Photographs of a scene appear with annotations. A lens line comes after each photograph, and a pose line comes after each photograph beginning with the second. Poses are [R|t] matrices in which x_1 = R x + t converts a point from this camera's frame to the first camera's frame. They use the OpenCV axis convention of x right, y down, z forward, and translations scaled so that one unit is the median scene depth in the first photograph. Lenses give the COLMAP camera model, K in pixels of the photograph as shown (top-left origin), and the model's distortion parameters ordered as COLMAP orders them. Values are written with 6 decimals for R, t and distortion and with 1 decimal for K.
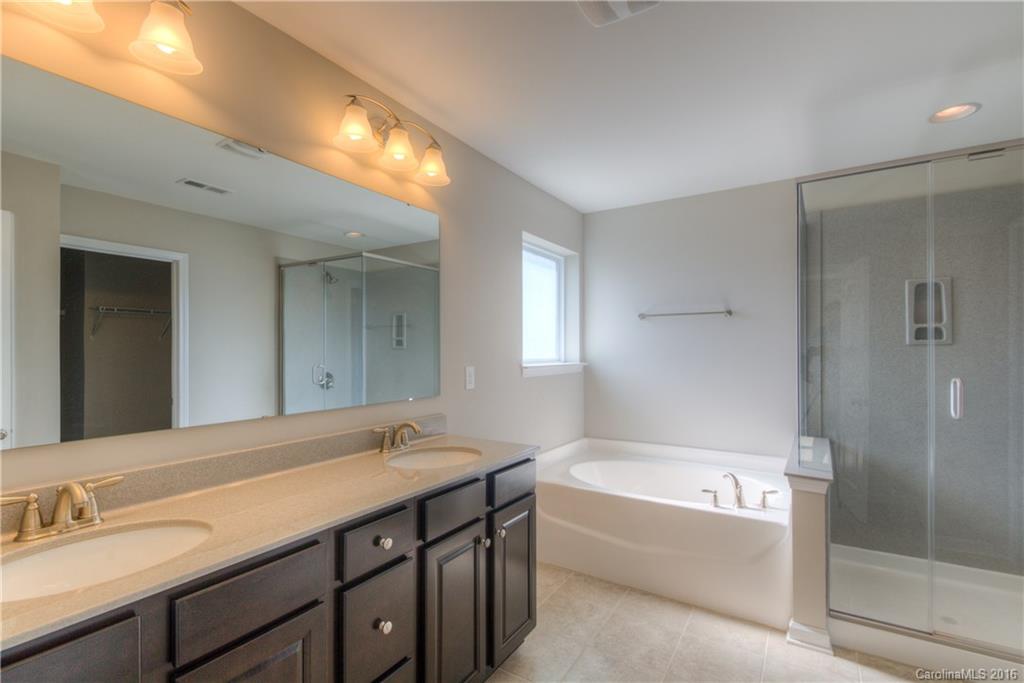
lens RADIAL K [[467.9, 0, 510.0], [0, 467.9, 353.5], [0, 0, 1]] dist [0.034654, -0.019842]
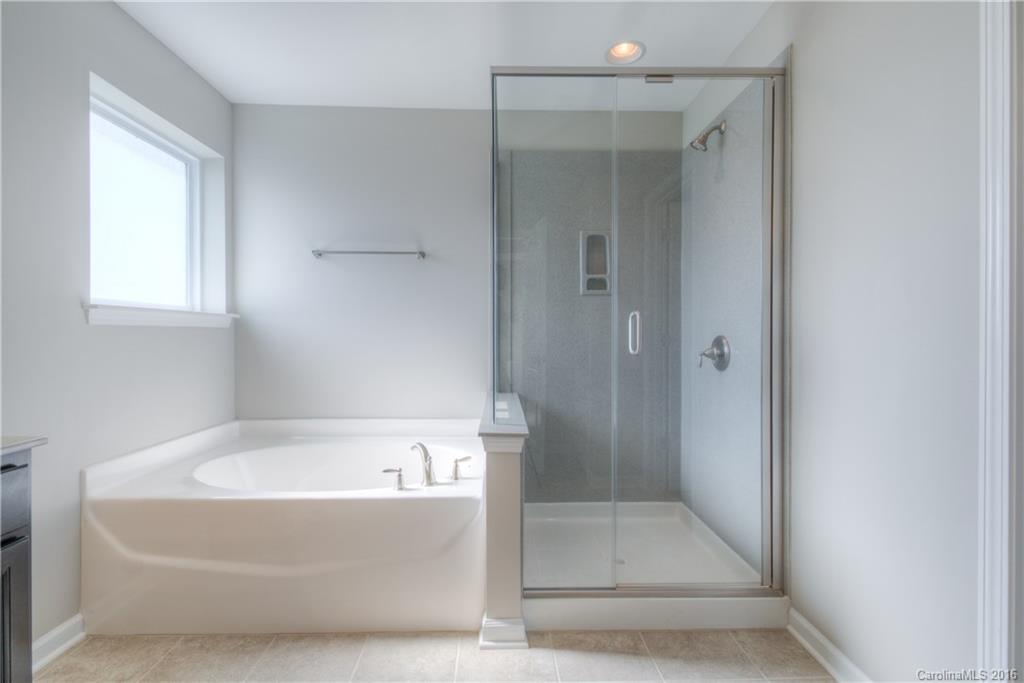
lens RADIAL K [[477.6, 0, 507.2], [0, 477.6, 336.0], [0, 0, 1]] dist [0.018939, -0.000013]
pose [[0.830142, -0.001015, 0.557551, 0.152462], [-0.002340, 0.999983, 0.005305, 0.075027], [-0.557547, -0.005708, 0.830125, 0.271802]]
